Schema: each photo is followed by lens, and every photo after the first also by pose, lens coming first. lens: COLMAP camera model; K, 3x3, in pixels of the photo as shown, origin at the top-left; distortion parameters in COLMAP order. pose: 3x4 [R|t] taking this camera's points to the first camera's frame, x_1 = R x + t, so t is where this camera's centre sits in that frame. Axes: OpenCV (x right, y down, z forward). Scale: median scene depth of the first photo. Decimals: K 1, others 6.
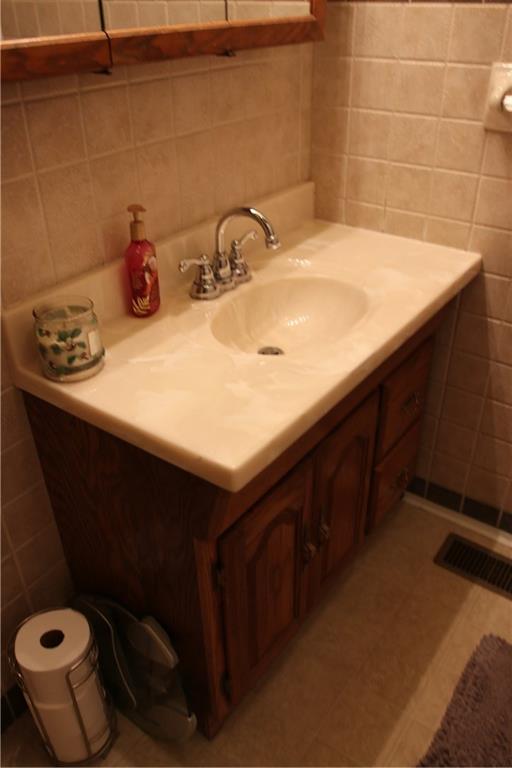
lens RADIAL K [[642.5, 0, 256.6], [0, 642.5, 386.8], [0, 0, 1]] dist [-0.087502, 0.078491]
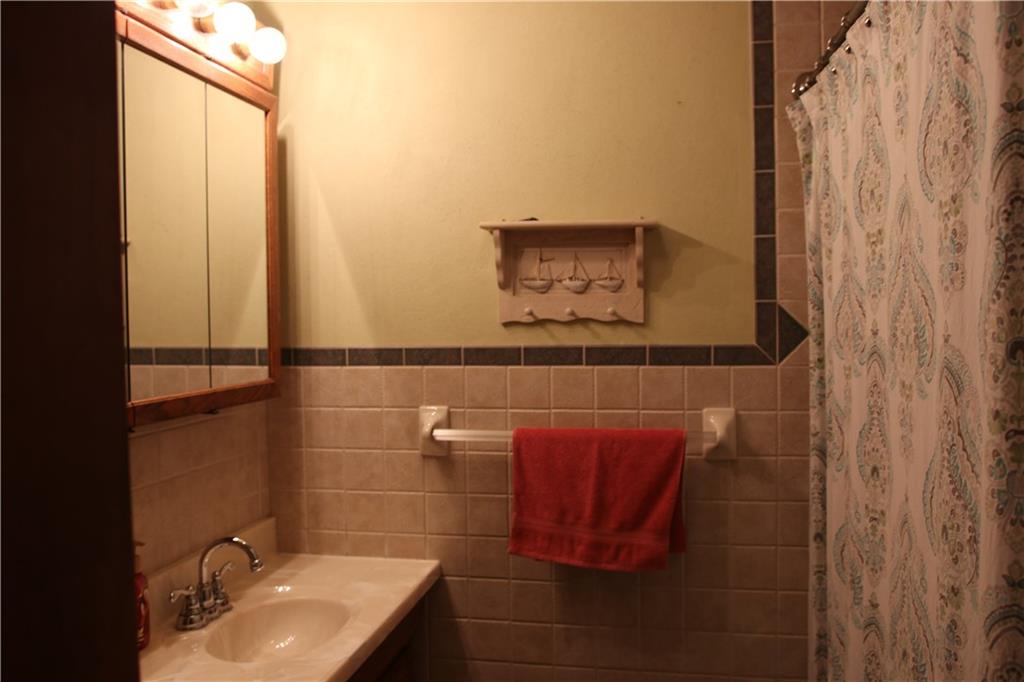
lens RADIAL K [[856.6, 0, 512.0], [0, 856.6, 341.0], [0, 0, 1]] dist [-0.087502, 0.078491]
pose [[0.905552, -0.014992, 0.423969, -0.174446], [0.231971, 0.854240, -0.465257, 0.206226], [-0.355196, 0.519663, 0.777037, -0.450658]]
